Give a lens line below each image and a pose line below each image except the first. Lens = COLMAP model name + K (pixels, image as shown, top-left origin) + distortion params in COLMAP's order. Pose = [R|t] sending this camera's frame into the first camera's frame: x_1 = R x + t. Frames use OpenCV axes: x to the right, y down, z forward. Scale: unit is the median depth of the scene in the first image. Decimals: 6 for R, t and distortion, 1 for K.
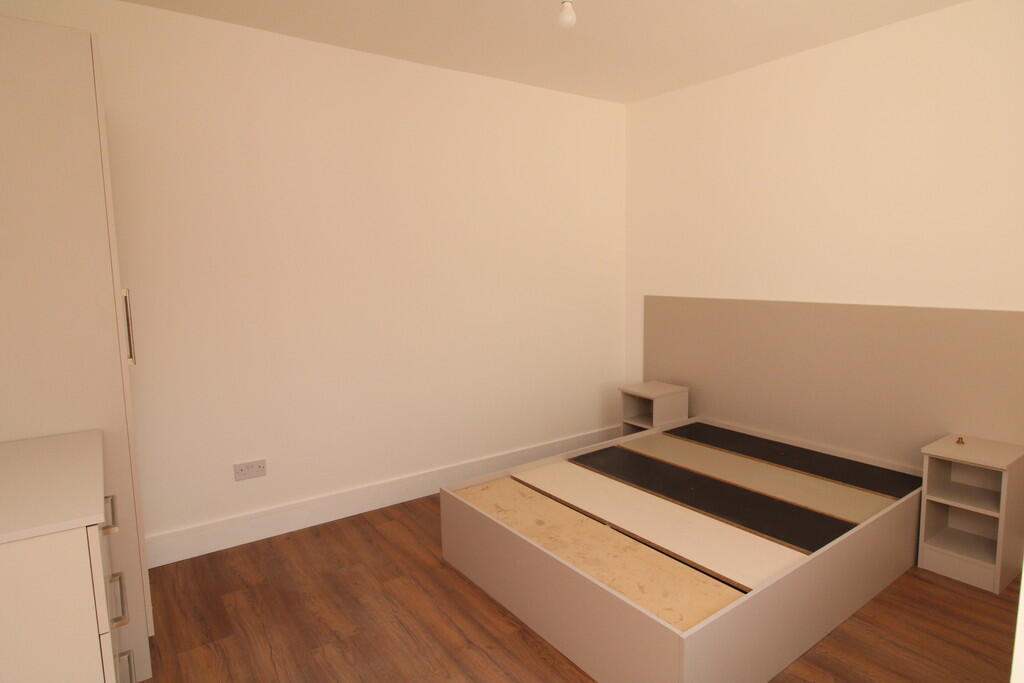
lens RADIAL K [[578.4, 0, 519.2], [0, 578.4, 336.5], [0, 0, 1]] dist [0.001160, 0.000252]
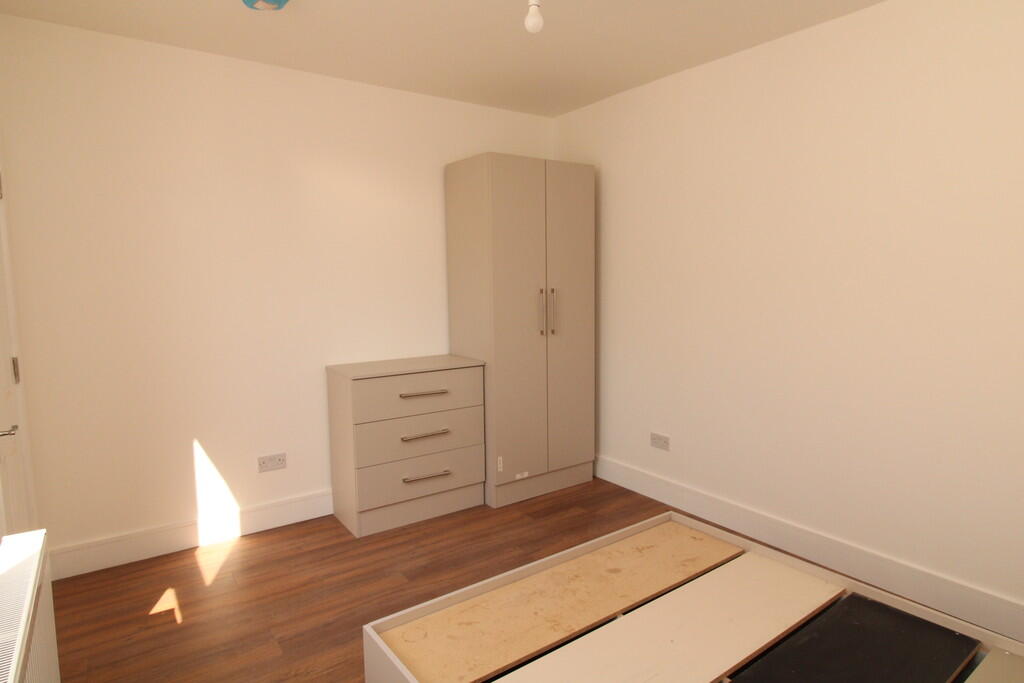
lens RADIAL K [[578.4, 0, 519.2], [0, 578.4, 336.5], [0, 0, 1]] dist [0.001160, 0.000252]
pose [[0.006476, 0.116983, -0.993113, 0.864529], [-0.108890, 0.987311, 0.115589, -0.114787], [0.994033, 0.107391, 0.019132, 0.801983]]
